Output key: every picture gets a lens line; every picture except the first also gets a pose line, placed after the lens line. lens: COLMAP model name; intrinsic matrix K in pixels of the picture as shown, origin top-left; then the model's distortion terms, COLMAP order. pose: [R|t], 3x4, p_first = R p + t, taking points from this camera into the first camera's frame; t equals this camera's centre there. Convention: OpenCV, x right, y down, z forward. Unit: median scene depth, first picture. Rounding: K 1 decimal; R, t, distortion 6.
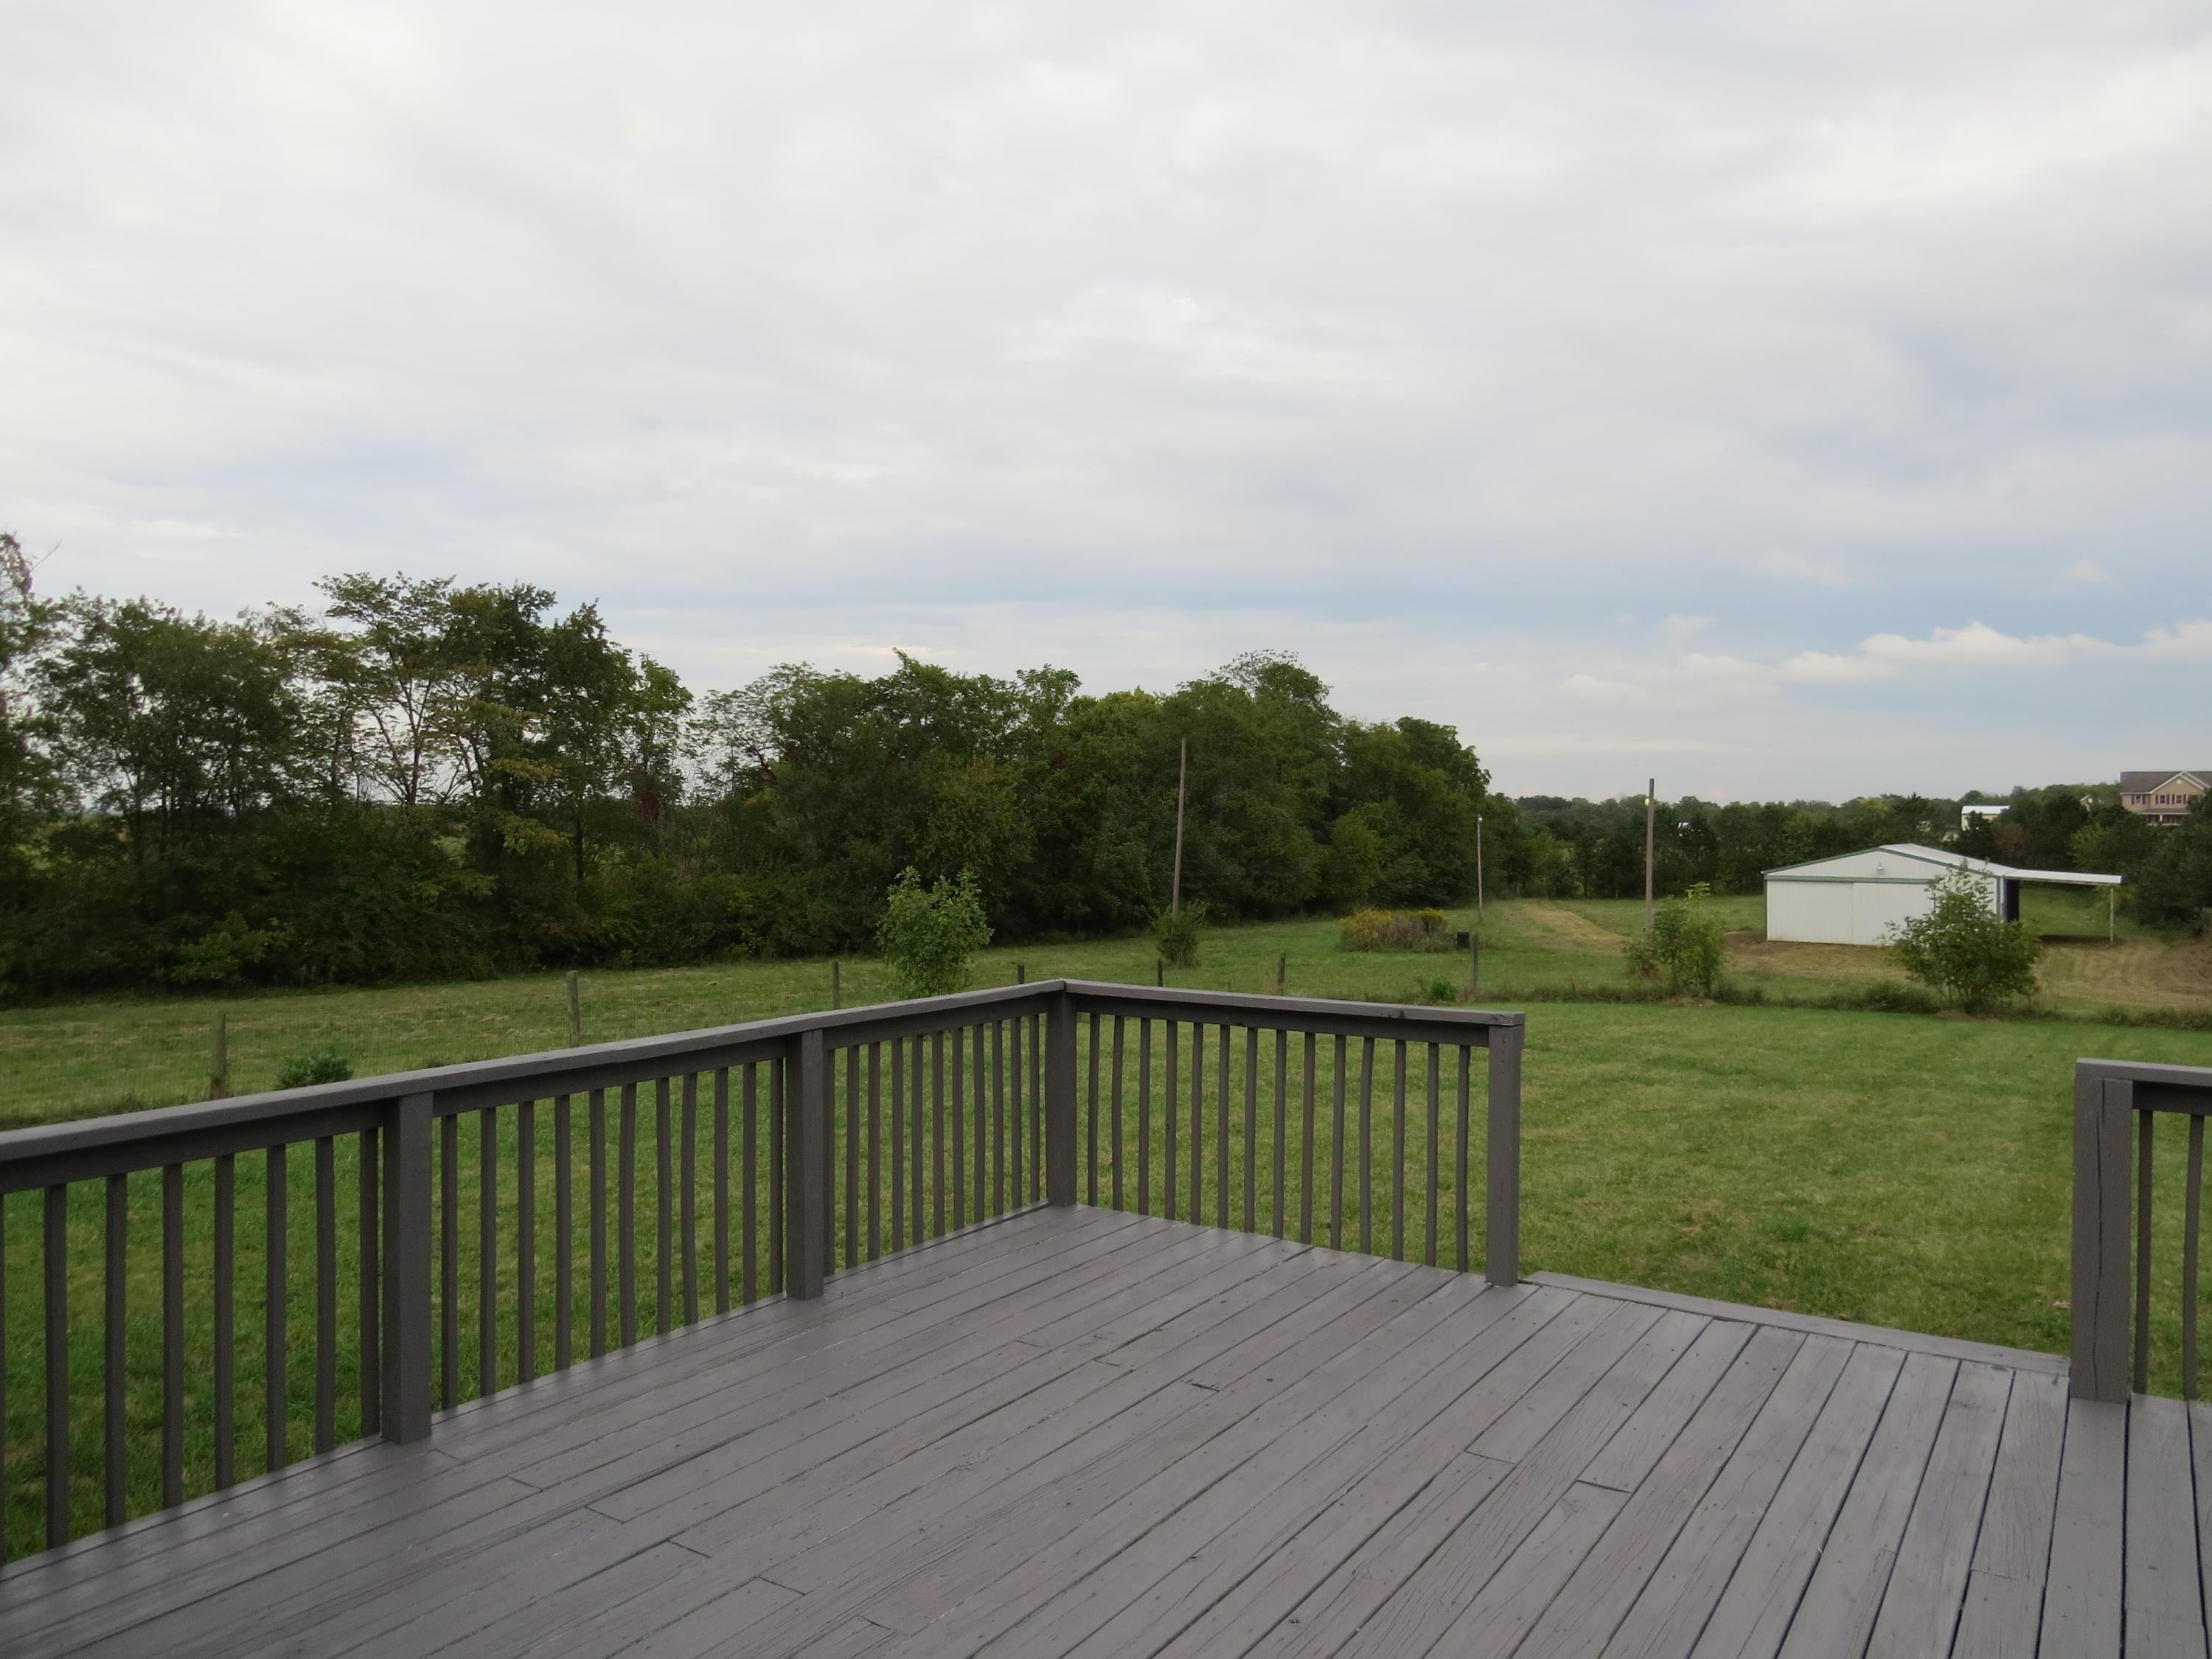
lens RADIAL K [[1631.5, 0, 1106.0], [0, 1631.5, 829.5], [0, 0, 1]] dist [-0.006421, 0.000918]
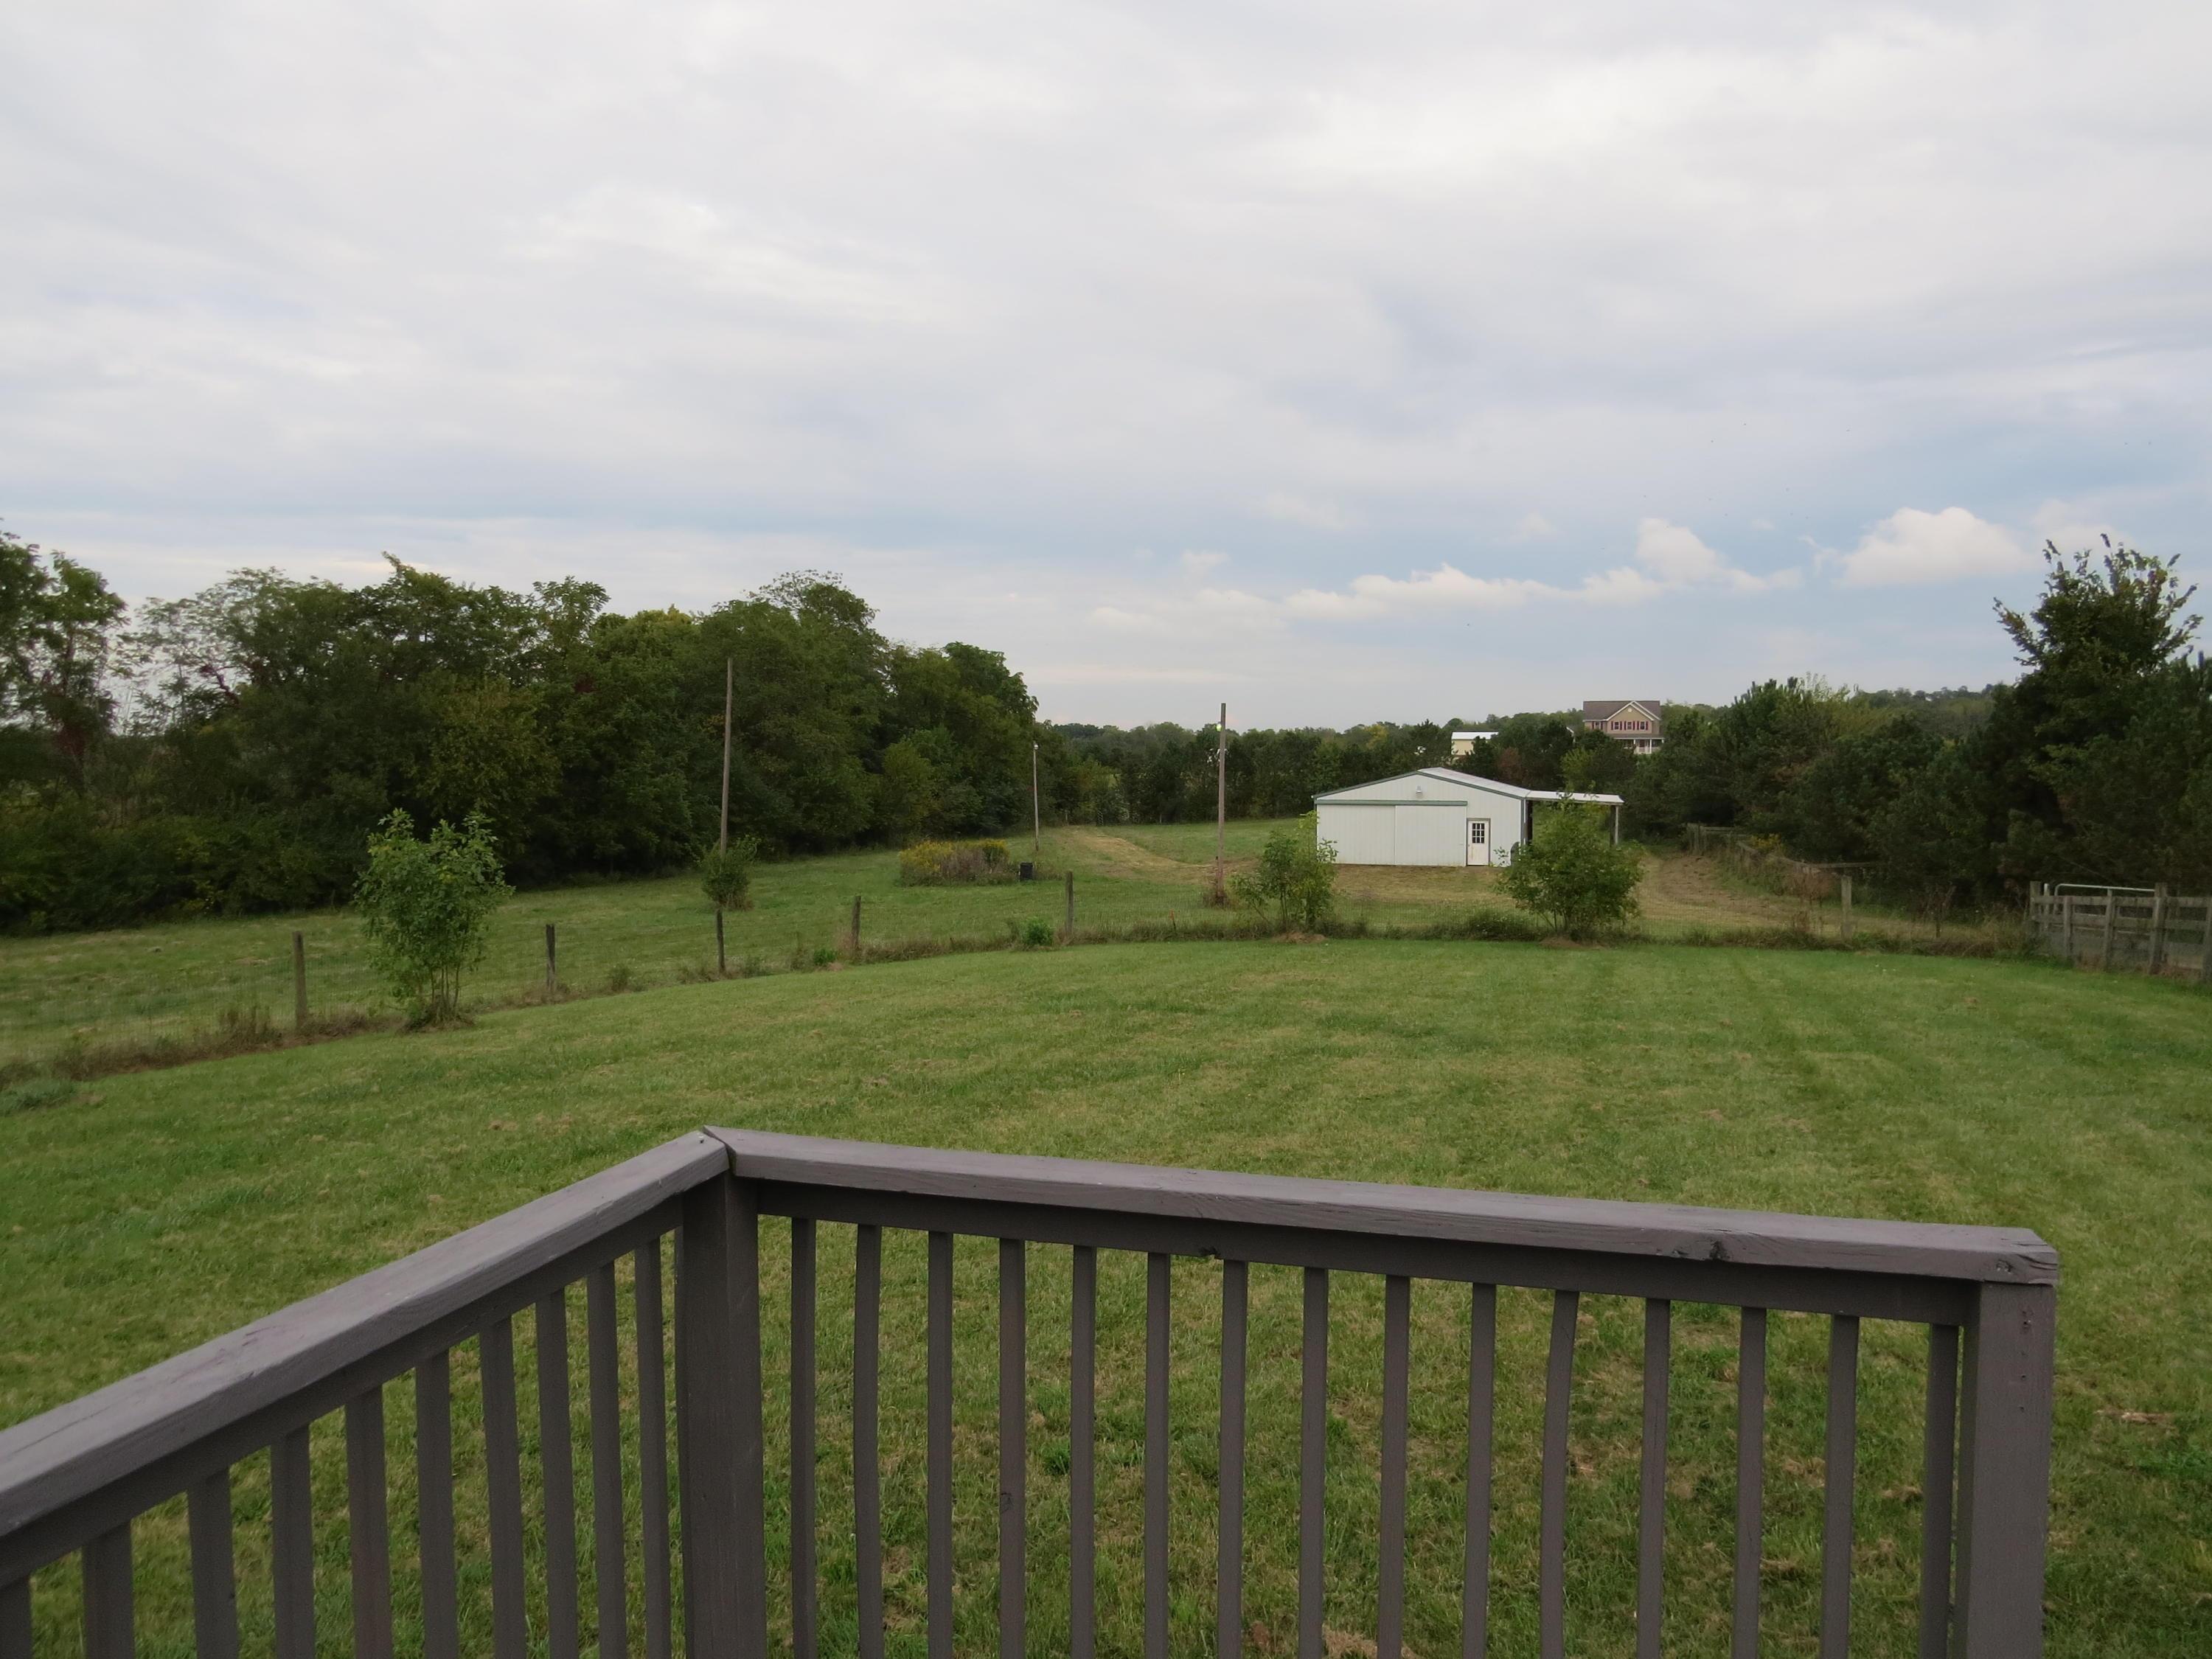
lens RADIAL K [[1631.5, 0, 1106.0], [0, 1631.5, 829.5], [0, 0, 1]] dist [-0.006421, 0.000918]
pose [[0.960577, -0.019465, 0.277333, -0.003902], [0.007317, 0.998970, 0.044773, 0.000095], [-0.277919, -0.040979, 0.959730, 0.052268]]
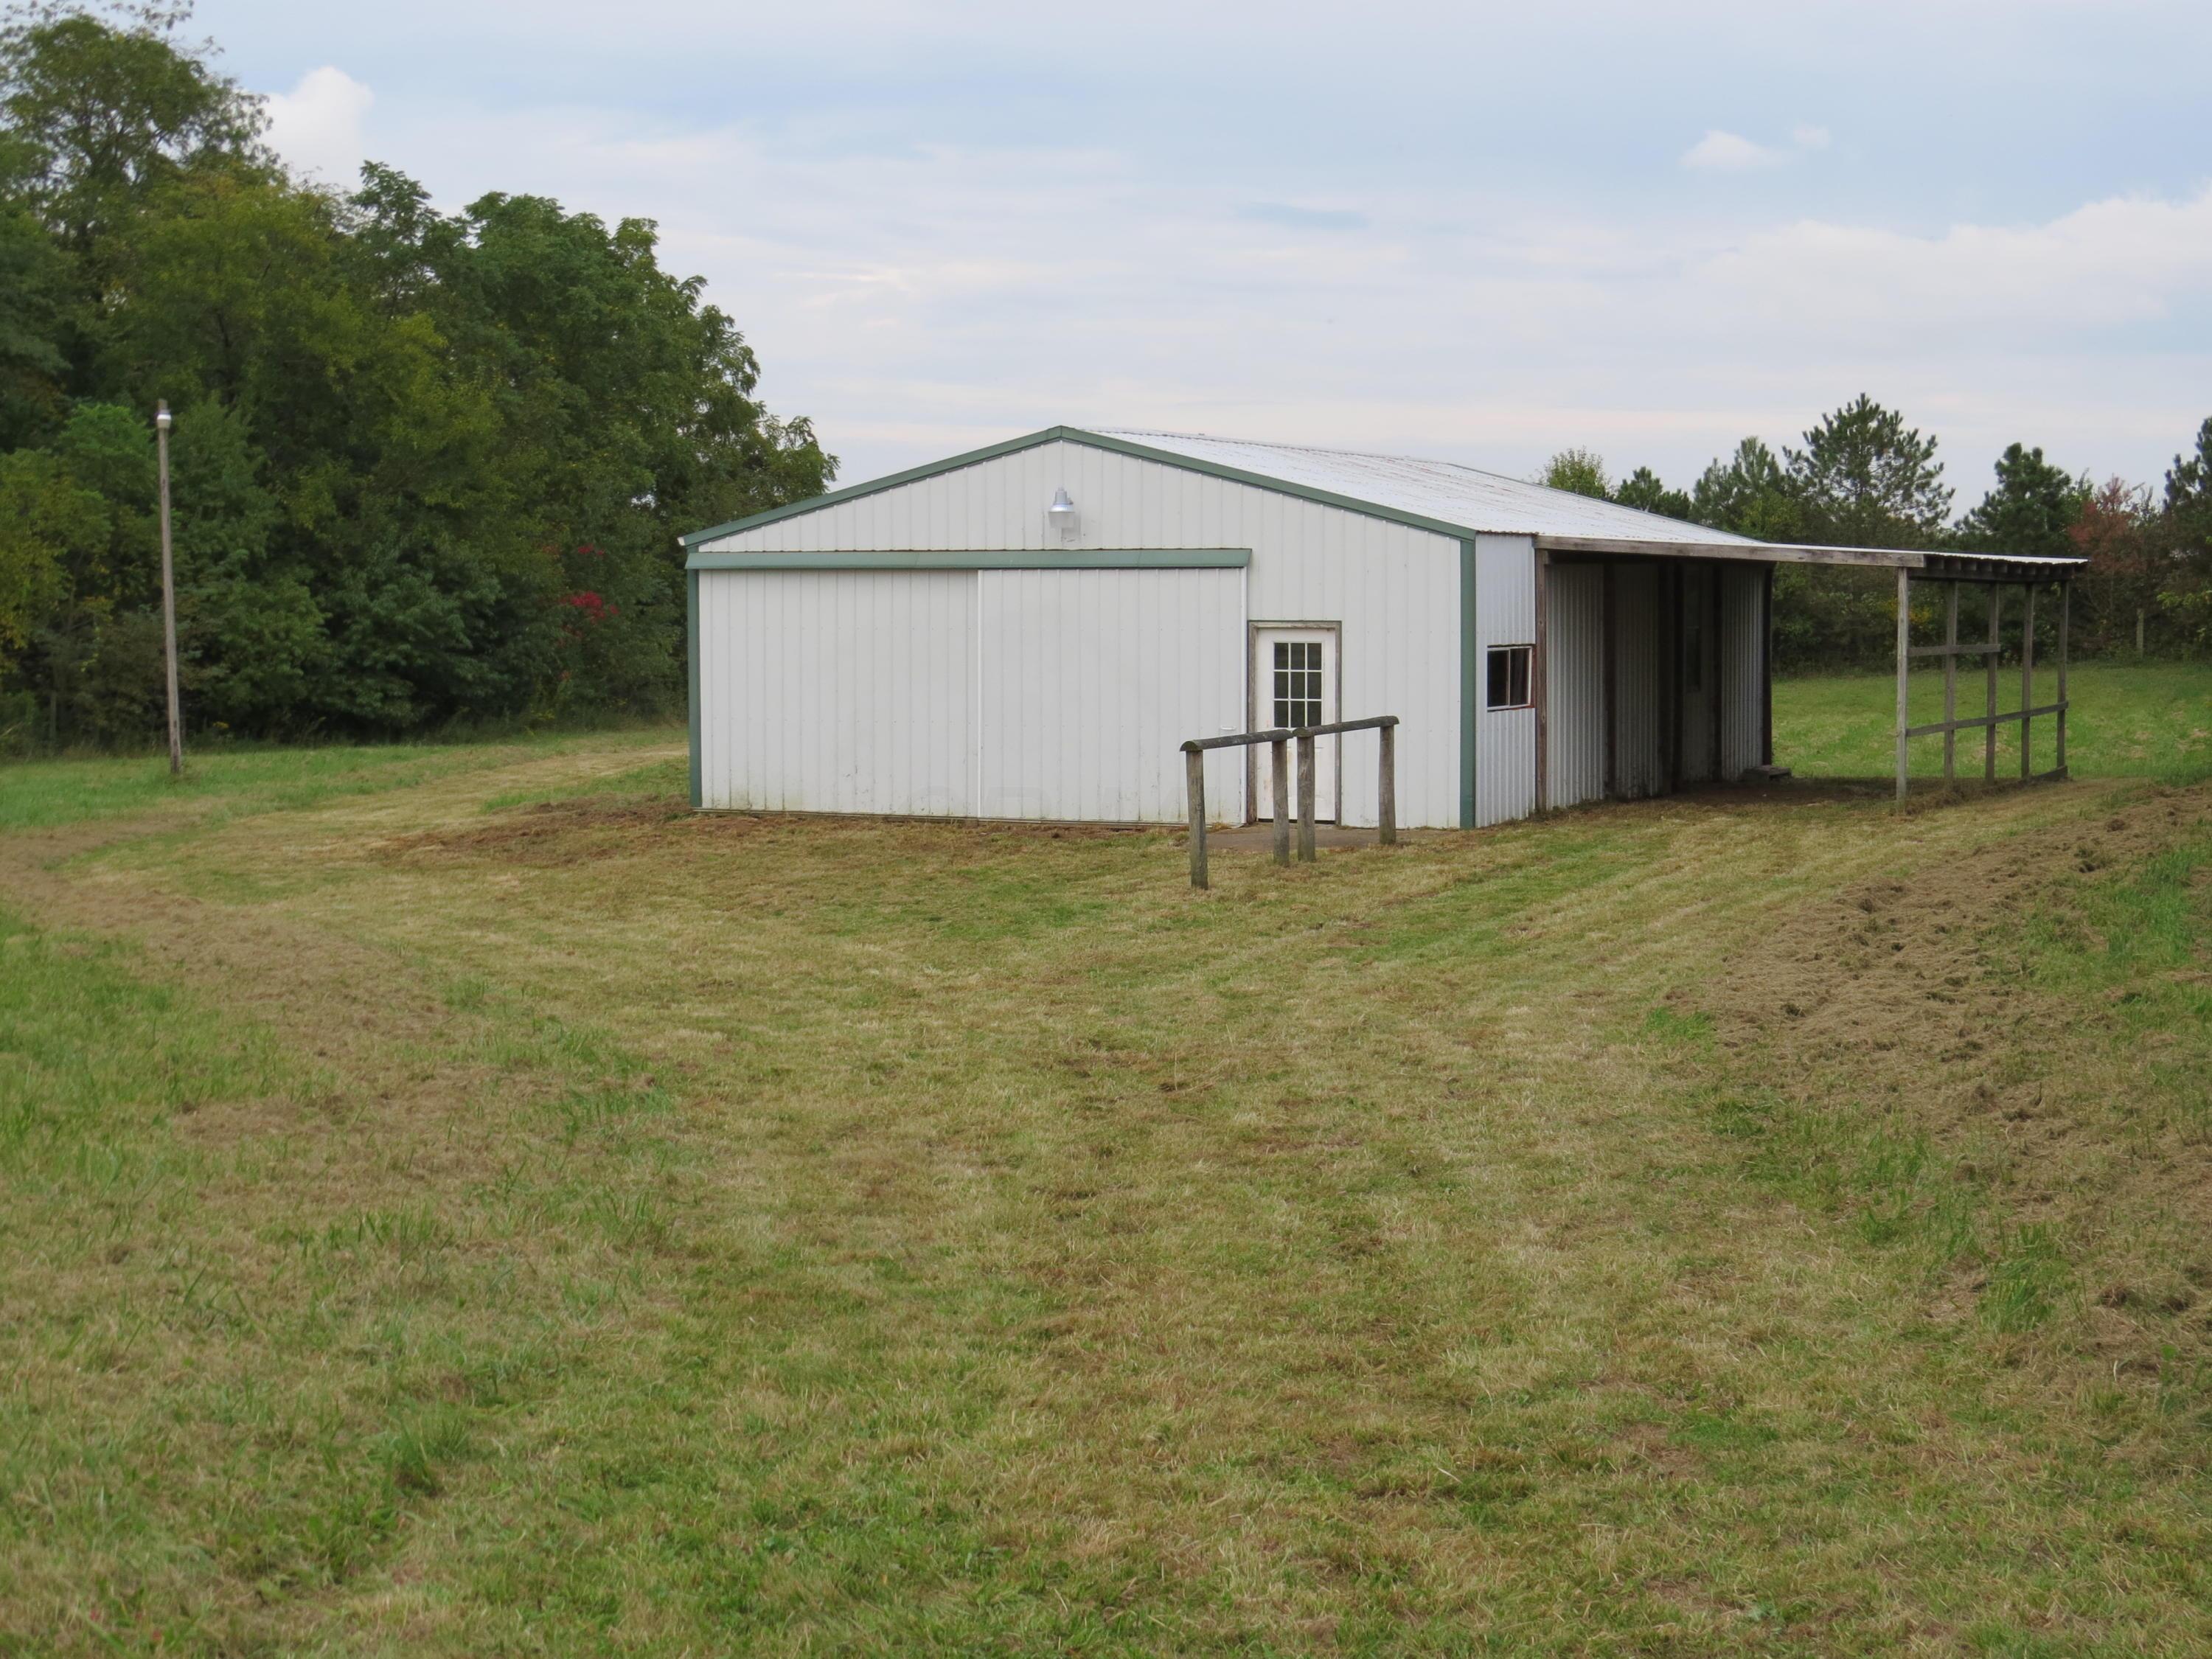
lens RADIAL K [[3668.8, 0, 1106.0], [0, 3668.8, 829.5], [0, 0, 1]] dist [-0.041961, -0.009887]
pose [[0.990288, -0.015489, 0.138169, 0.362112], [0.007337, 0.998212, 0.059313, 0.035052], [-0.138840, -0.057723, 0.988631, 0.398107]]
